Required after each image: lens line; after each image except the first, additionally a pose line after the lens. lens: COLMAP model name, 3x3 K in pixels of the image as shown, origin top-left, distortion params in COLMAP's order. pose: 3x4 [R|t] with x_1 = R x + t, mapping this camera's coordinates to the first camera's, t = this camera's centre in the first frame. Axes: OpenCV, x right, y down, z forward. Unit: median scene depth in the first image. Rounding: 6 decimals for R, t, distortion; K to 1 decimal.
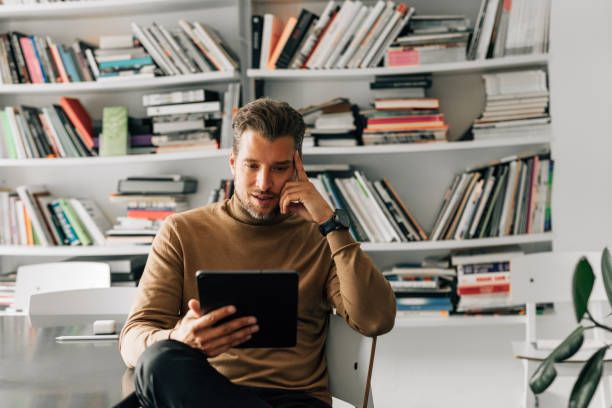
lens RADIAL K [[889.1, 0, 314.2], [0, 889.1, 188.7], [0, 0, 1]] dist [0.003399, 0.000000]
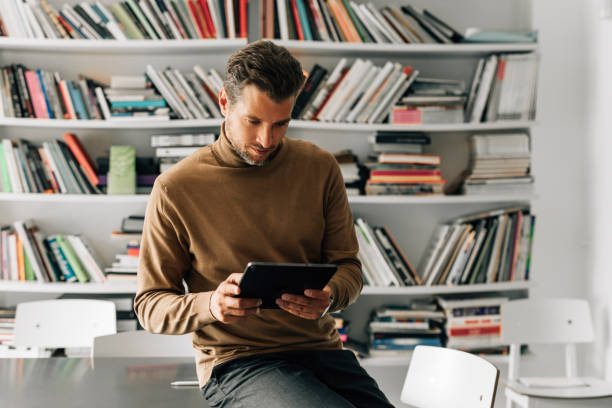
lens RADIAL K [[889.1, 0, 294.5], [0, 889.1, 189.5], [0, 0, 1]] dist [0.003399, 0.000000]
pose [[0.977570, 0.040810, 0.206619, -0.246756], [-0.035804, 0.998969, -0.027908, -0.021973], [-0.207545, 0.019884, 0.978023, -0.029225]]
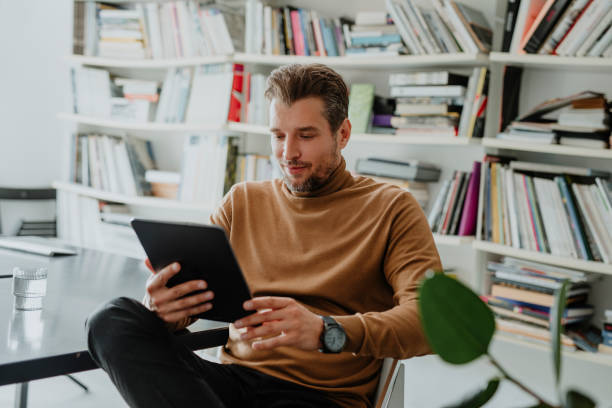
lens RADIAL K [[889.1, 0, 300.0], [0, 889.1, 186.4], [0, 0, 1]] dist [0.003399, 0.000000]
pose [[0.870276, 0.126675, -0.475996, 0.202374], [-0.128276, 0.991306, 0.029282, 0.000114], [0.475567, 0.035575, 0.878960, 0.110925]]
